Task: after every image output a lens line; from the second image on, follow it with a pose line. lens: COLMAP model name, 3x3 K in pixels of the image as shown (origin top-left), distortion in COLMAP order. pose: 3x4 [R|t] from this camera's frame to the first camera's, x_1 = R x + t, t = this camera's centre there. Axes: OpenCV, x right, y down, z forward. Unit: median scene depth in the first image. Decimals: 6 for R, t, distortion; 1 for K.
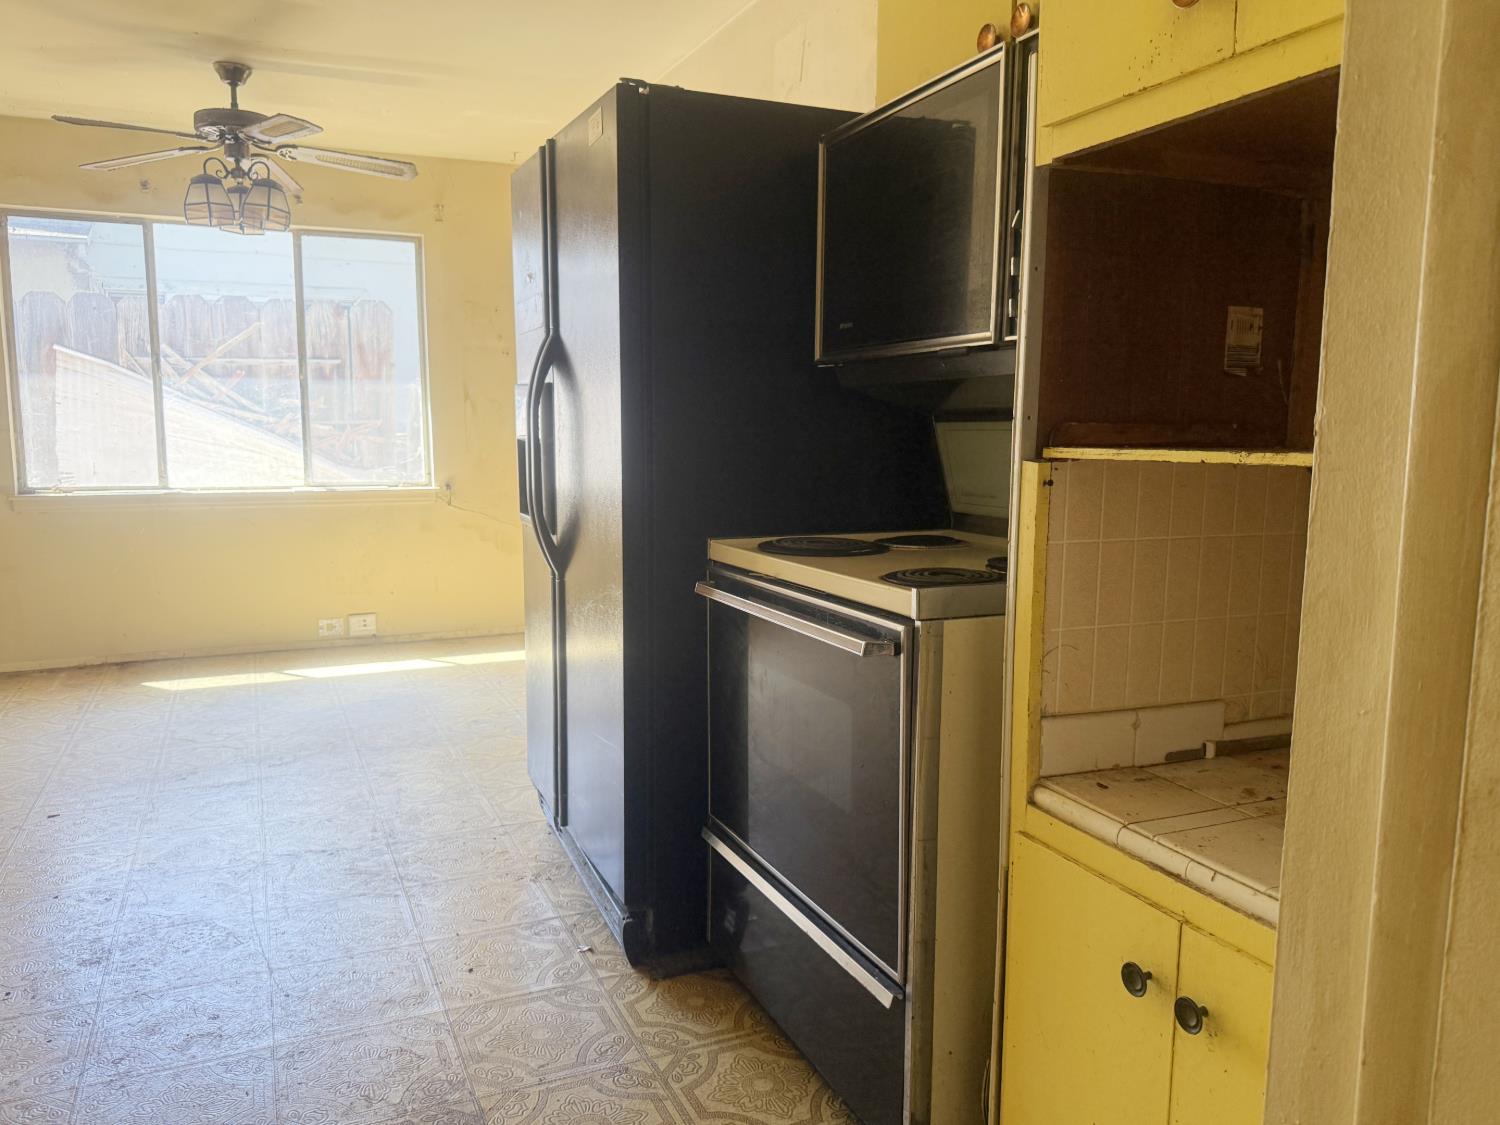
lens RADIAL K [[1045.9, 0, 745.9], [0, 1045.9, 561.4], [0, 0, 1]] dist [0.156972, -0.261148]
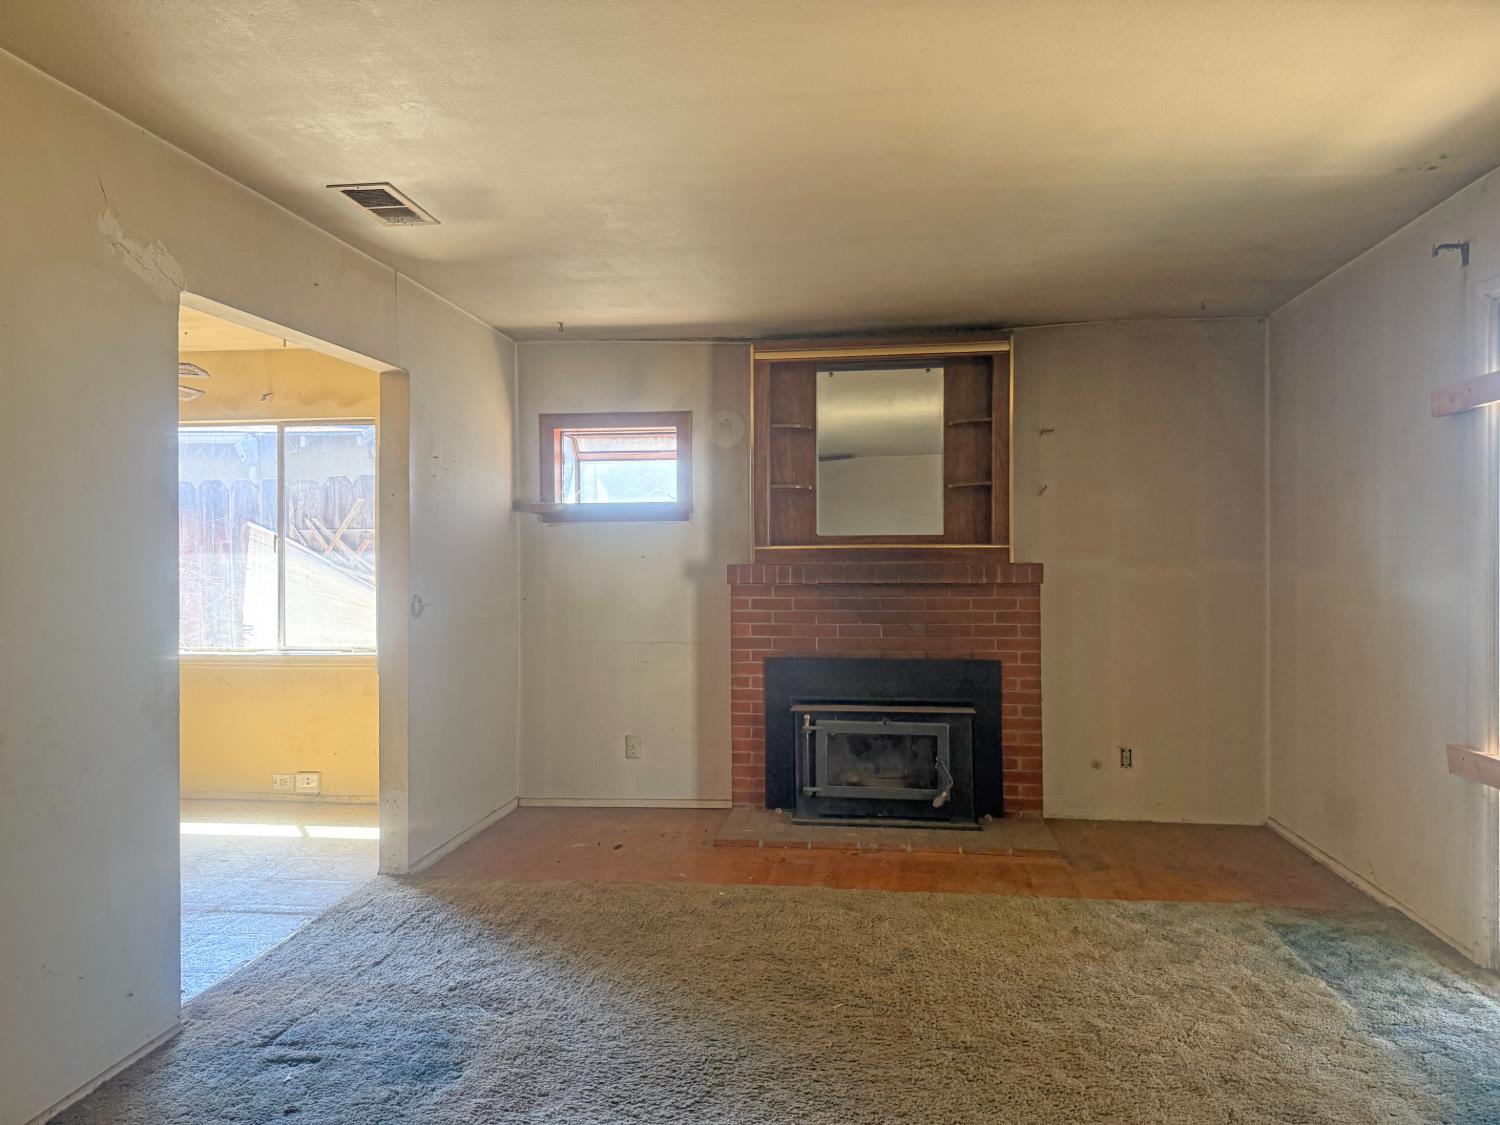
lens RADIAL K [[1045.9, 0, 745.9], [0, 1045.9, 561.4], [0, 0, 1]] dist [0.156972, -0.261148]
pose [[0.841780, -0.014728, -0.539620, 0.573871], [-0.048645, 0.993491, -0.103000, -0.069332], [0.537624, 0.112954, 0.835585, 0.328582]]
